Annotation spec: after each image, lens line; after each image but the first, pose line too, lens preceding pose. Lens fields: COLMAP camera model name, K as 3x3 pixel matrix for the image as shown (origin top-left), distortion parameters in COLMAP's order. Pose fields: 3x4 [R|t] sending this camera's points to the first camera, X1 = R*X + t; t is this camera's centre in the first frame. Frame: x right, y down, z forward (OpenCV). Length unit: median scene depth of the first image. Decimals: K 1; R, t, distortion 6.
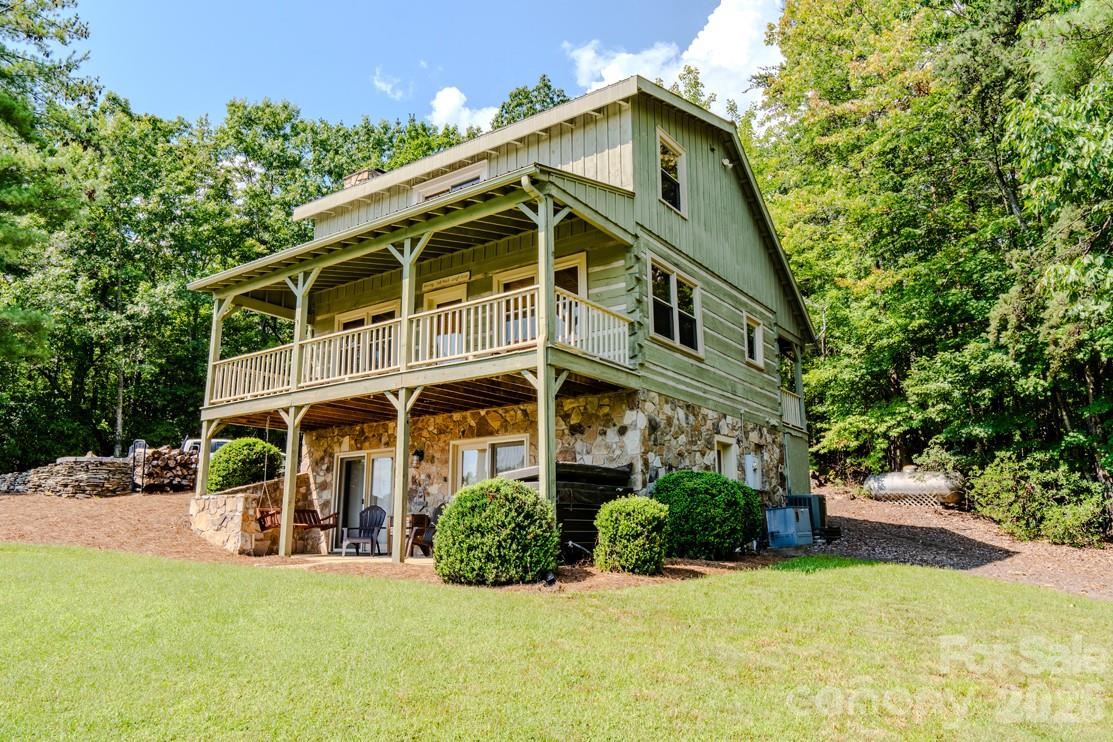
lens RADIAL K [[767.4, 0, 557.3], [0, 767.4, 371.1], [0, 0, 1]] dist [-0.003171, -0.008422]
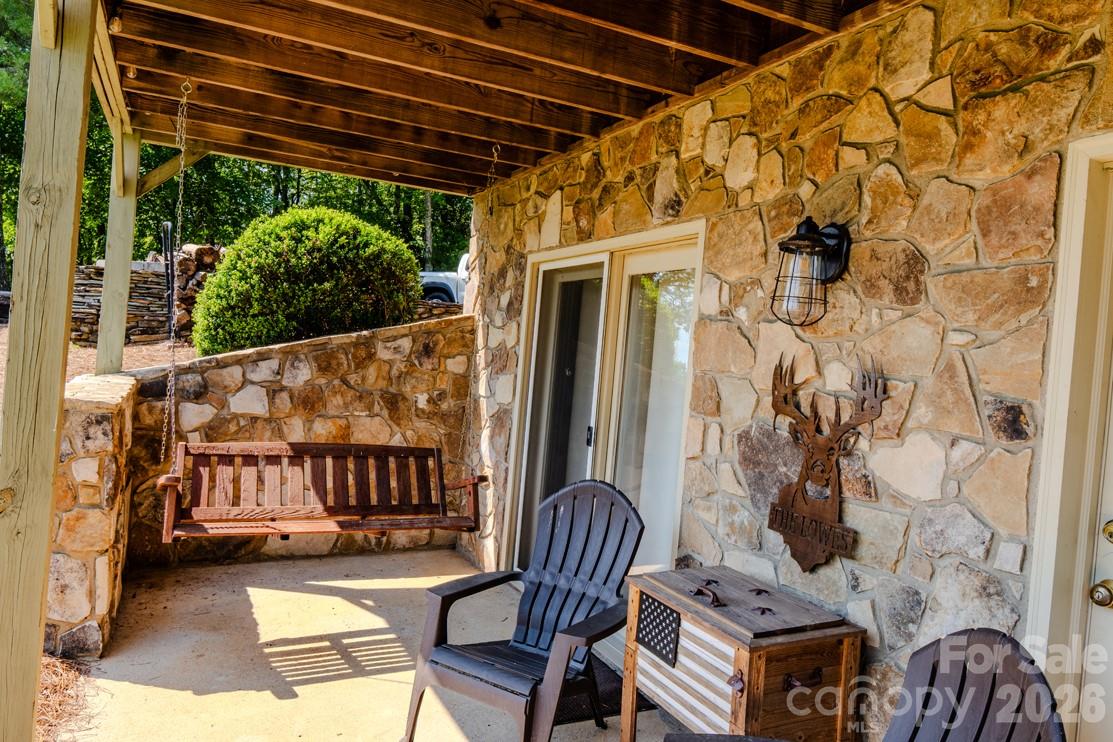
lens RADIAL K [[767.4, 0, 559.9], [0, 767.4, 367.2], [0, 0, 1]] dist [-0.003171, -0.008422]
pose [[0.876881, 0.082562, -0.473565, -0.137126], [0.015911, 0.979616, 0.200250, 0.092371], [0.480444, -0.183130, 0.857693, 0.759572]]
